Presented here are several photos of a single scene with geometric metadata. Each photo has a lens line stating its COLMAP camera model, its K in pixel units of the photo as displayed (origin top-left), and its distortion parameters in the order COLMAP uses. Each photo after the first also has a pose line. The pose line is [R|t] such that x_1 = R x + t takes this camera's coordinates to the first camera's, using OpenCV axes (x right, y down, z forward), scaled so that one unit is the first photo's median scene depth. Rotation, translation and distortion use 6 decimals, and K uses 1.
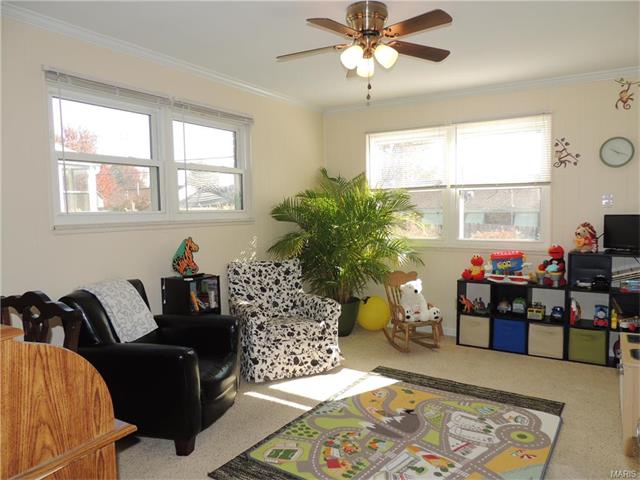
lens RADIAL K [[461.0, 0, 318.6], [0, 461.0, 241.8], [0, 0, 1]] dist [-0.018311, 0.003368]
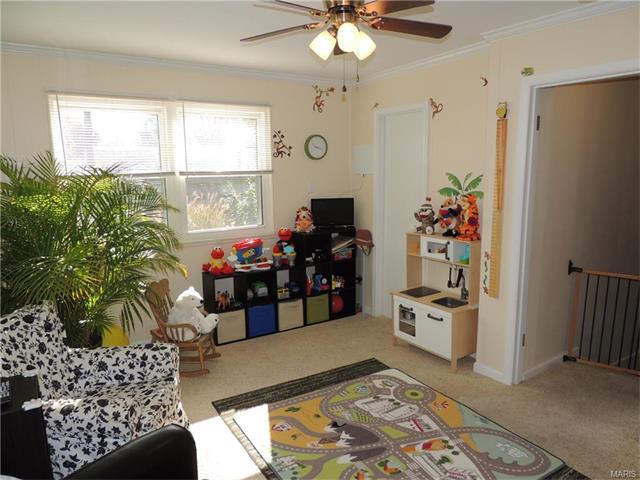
lens RADIAL K [[461.0, 0, 319.5], [0, 461.0, 240.6], [0, 0, 1]] dist [-0.018311, 0.003368]
pose [[0.420120, -0.140977, 0.896451, -0.455403], [0.068512, 0.989967, 0.123575, -0.096826], [-0.904878, 0.009501, 0.425564, 0.453512]]
